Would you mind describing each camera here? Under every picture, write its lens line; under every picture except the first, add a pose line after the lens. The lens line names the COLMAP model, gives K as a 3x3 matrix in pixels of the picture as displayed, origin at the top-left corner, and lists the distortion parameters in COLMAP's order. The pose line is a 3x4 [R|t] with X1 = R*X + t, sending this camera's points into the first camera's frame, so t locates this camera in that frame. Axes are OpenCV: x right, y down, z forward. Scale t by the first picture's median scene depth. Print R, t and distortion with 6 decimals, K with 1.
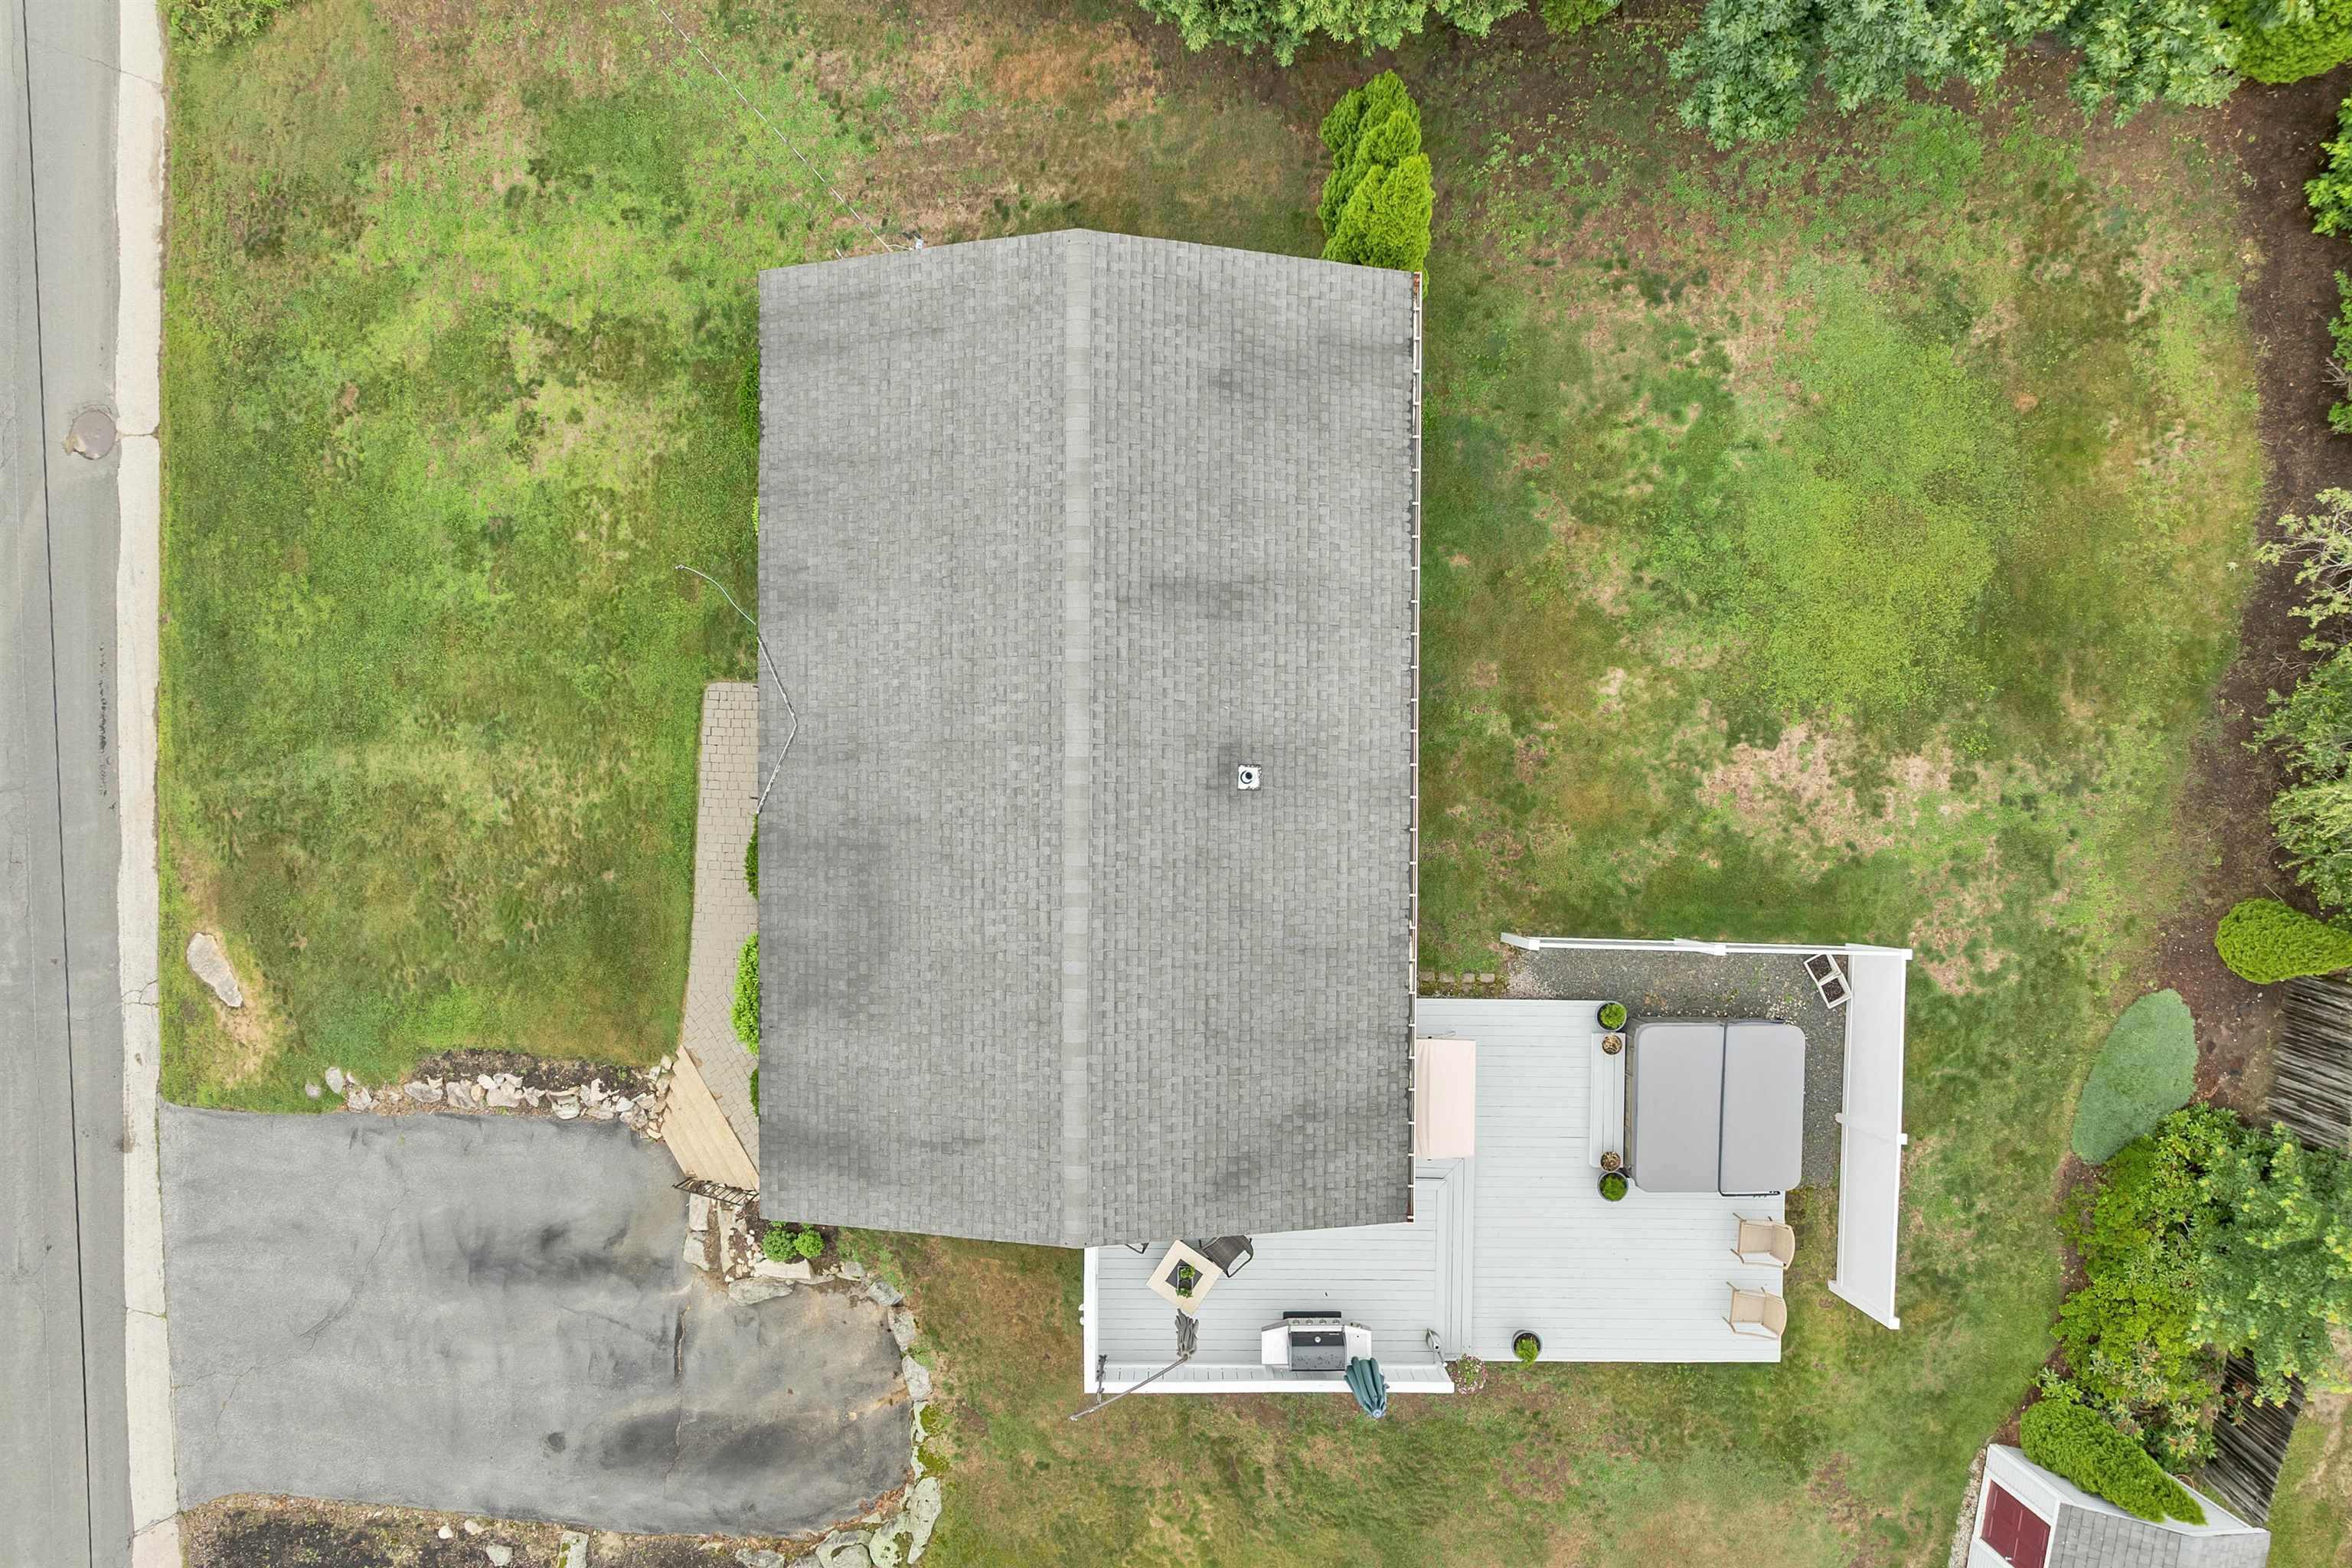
lens RADIAL K [[1765.6, 0, 1136.0], [0, 1765.6, 872.7], [0, 0, 1]] dist [-0.038681, 0.006707]
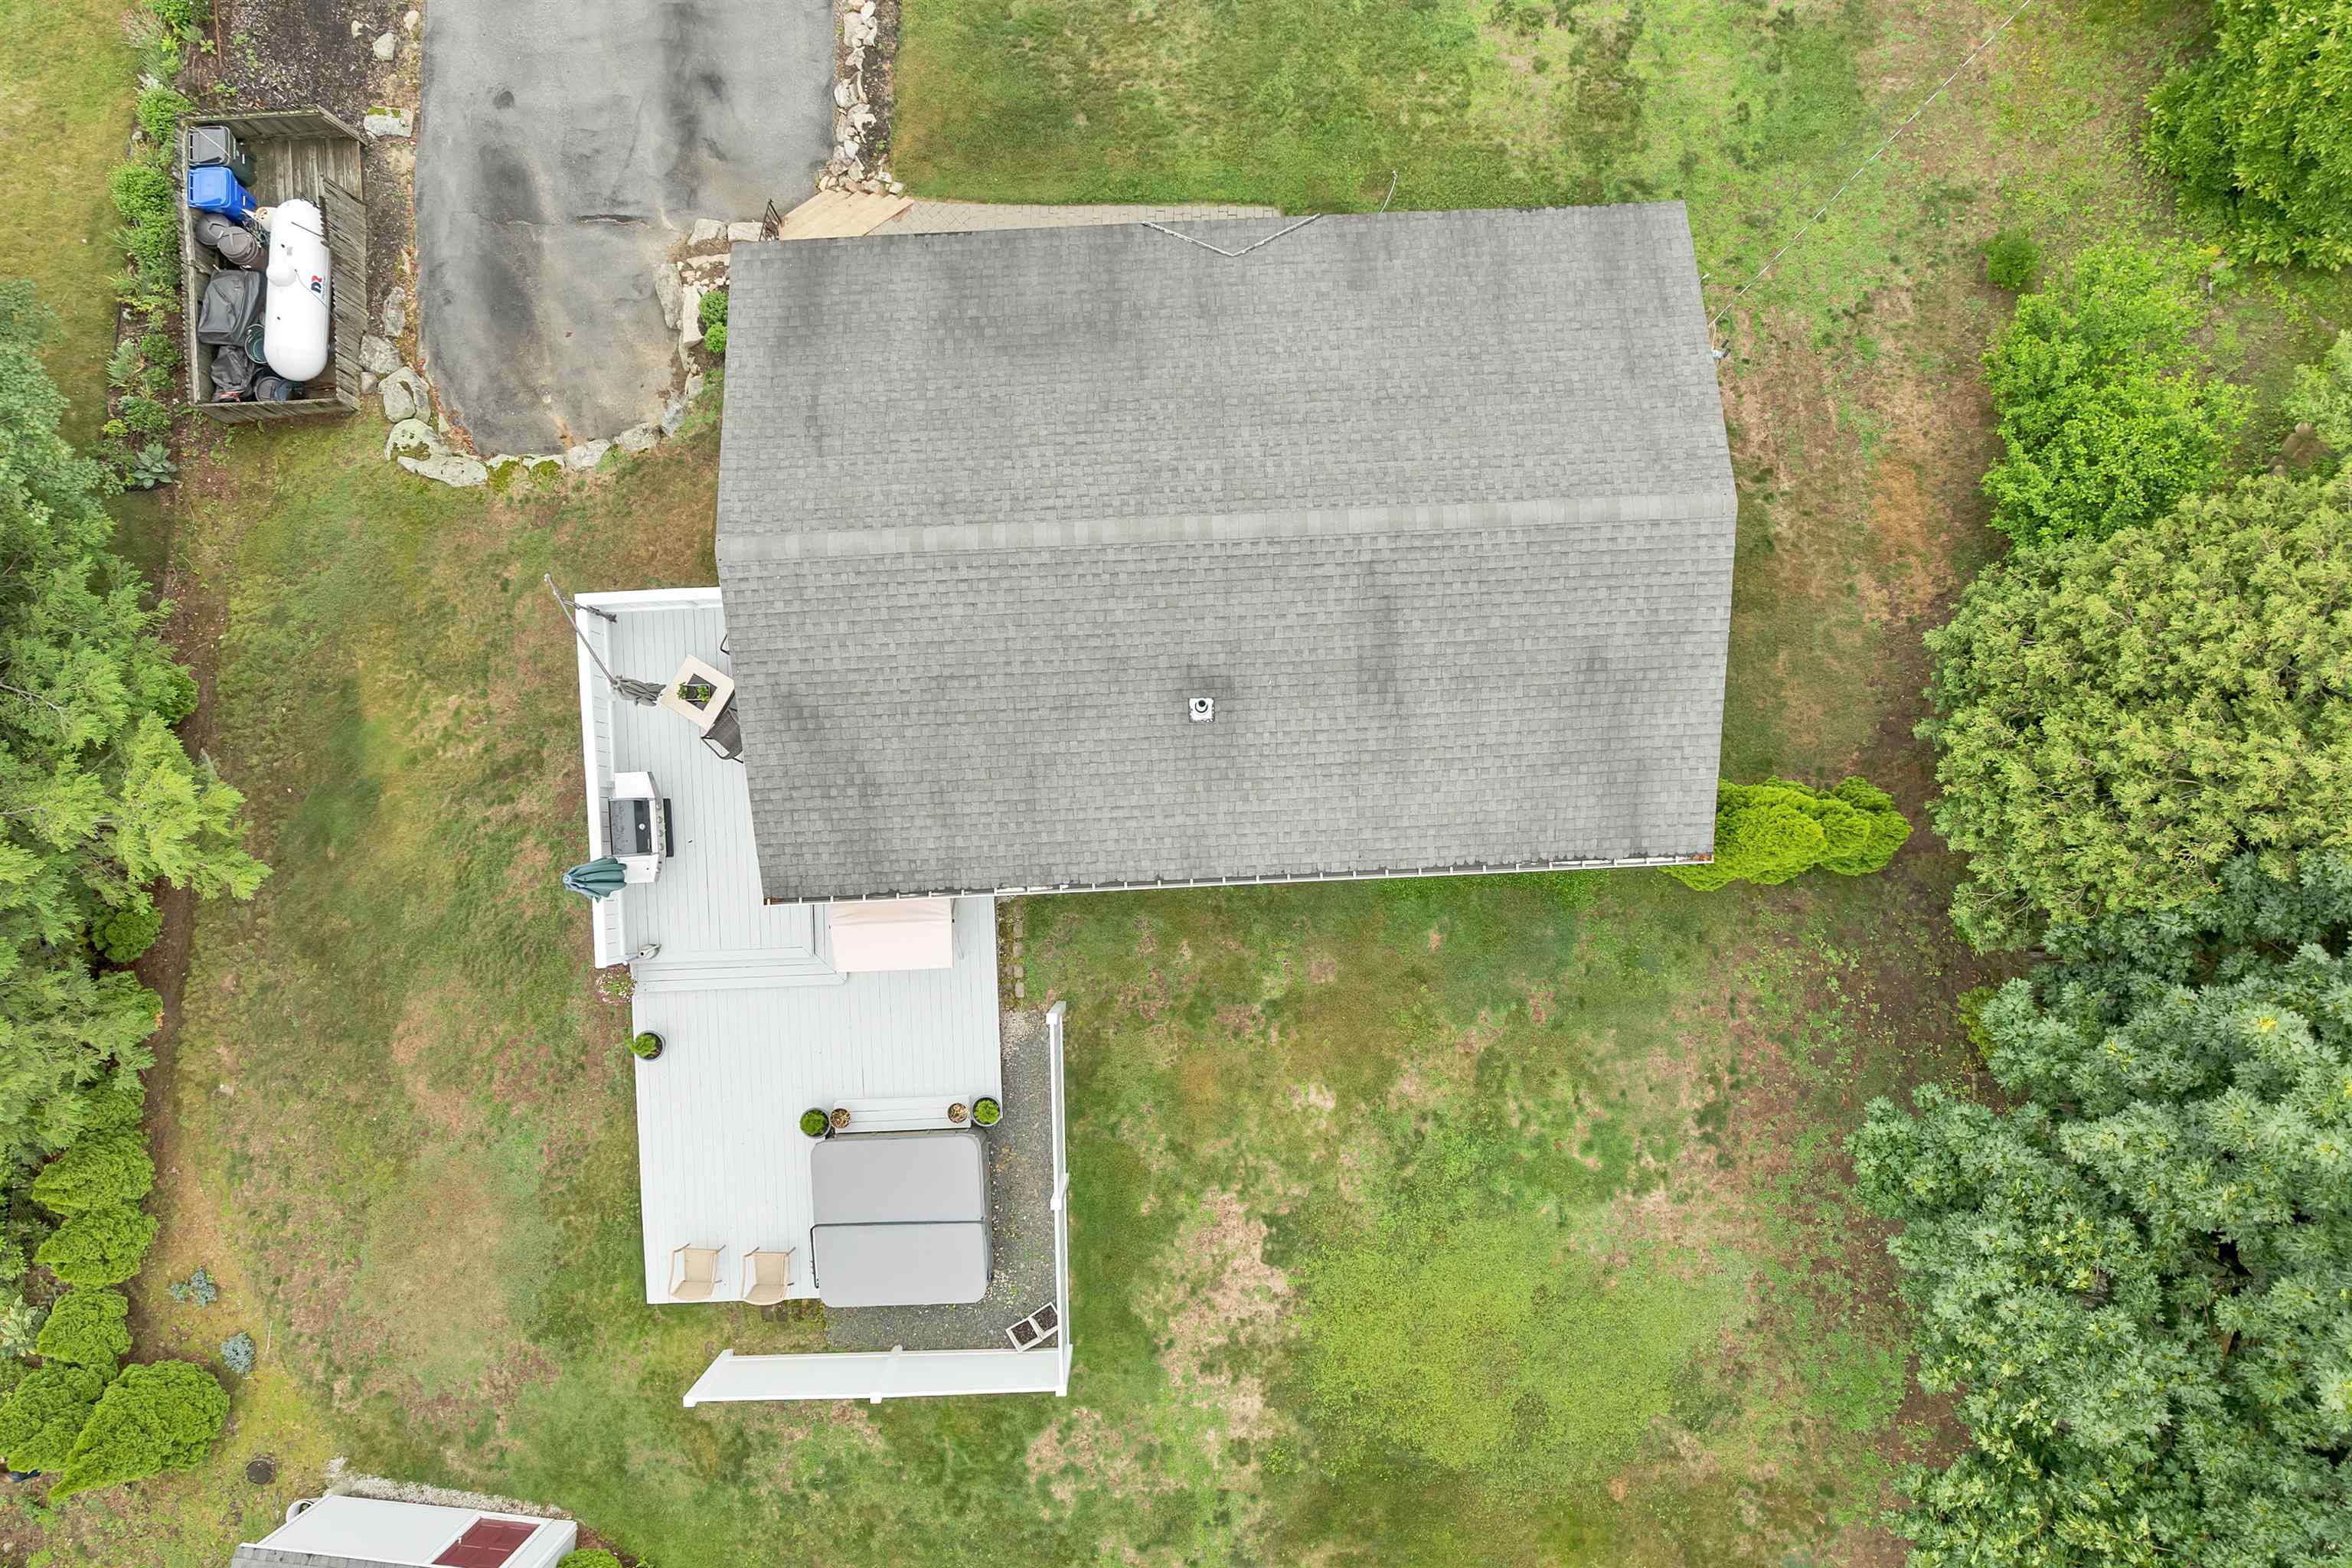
lens RADIAL K [[1765.6, 0, 1204.2], [0, 1765.6, 853.1], [0, 0, 1]] dist [-0.038681, 0.006707]
pose [[0.049743, 0.998445, 0.025172, 0.103791], [-0.998231, 0.050522, -0.031340, -0.017450], [-0.032563, -0.023569, 0.999192, 0.002461]]
